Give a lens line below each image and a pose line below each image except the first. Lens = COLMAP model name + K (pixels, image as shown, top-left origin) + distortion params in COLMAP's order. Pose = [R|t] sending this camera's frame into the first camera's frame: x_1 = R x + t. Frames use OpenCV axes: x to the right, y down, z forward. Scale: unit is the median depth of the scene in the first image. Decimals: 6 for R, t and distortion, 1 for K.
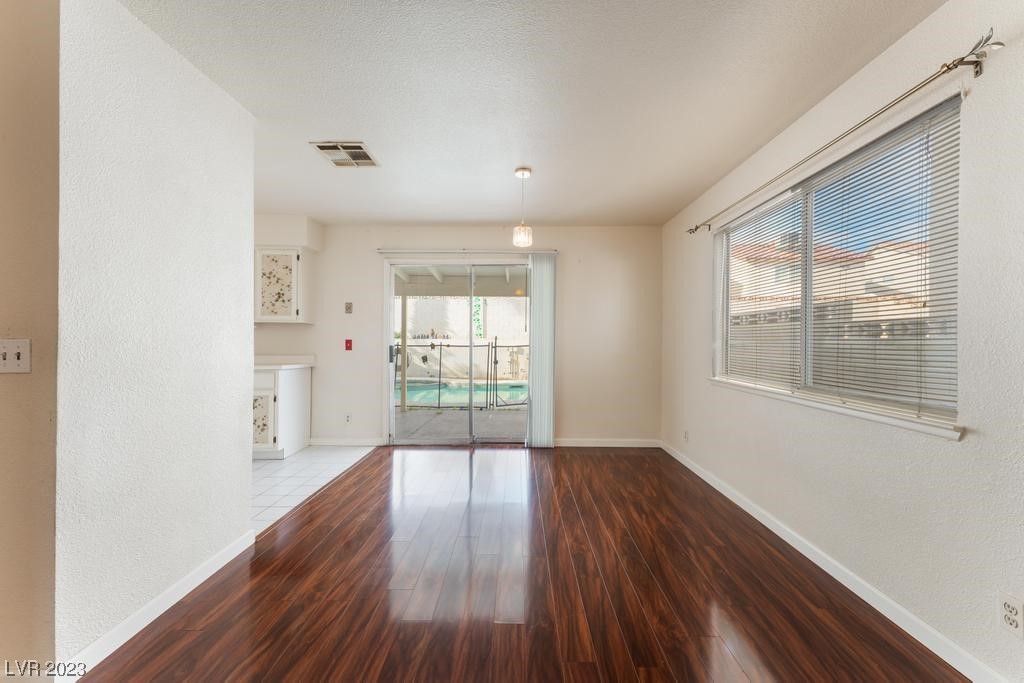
lens RADIAL K [[387.6, 0, 514.8], [0, 387.6, 340.3], [0, 0, 1]] dist [0.000484, 0.000051]
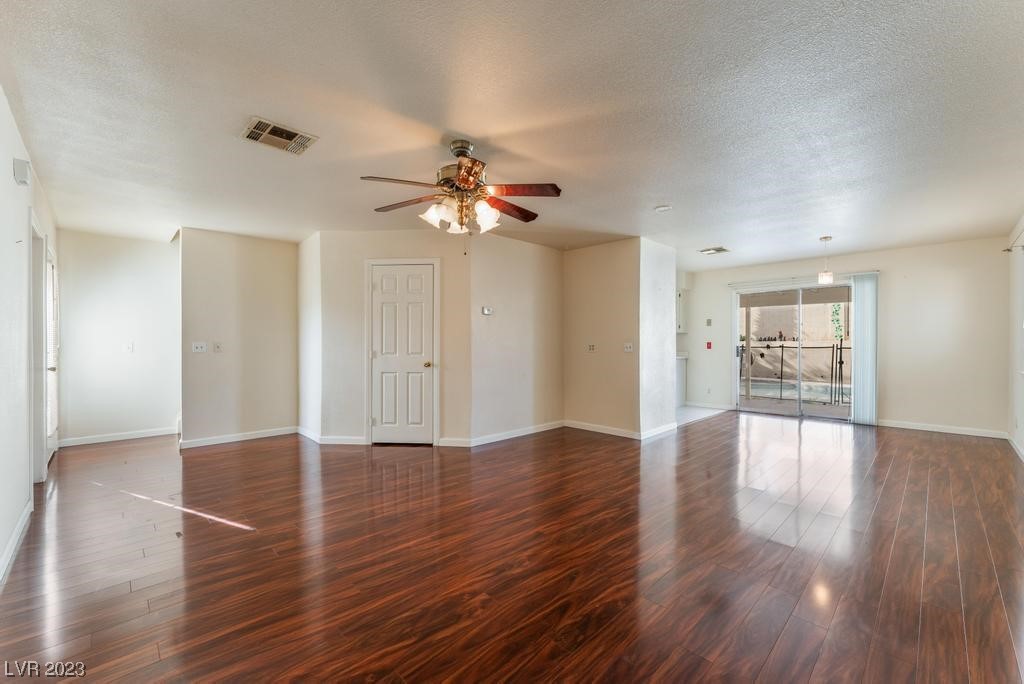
lens RADIAL K [[418.8, 0, 512.0], [0, 418.8, 342.0], [0, 0, 1]] dist [0.001933, 0.000533]
pose [[0.699328, -0.006836, -0.714768, 0.243744], [0.004745, 0.999977, -0.004921, 0.001453], [0.714785, 0.000050, 0.699344, -0.803065]]
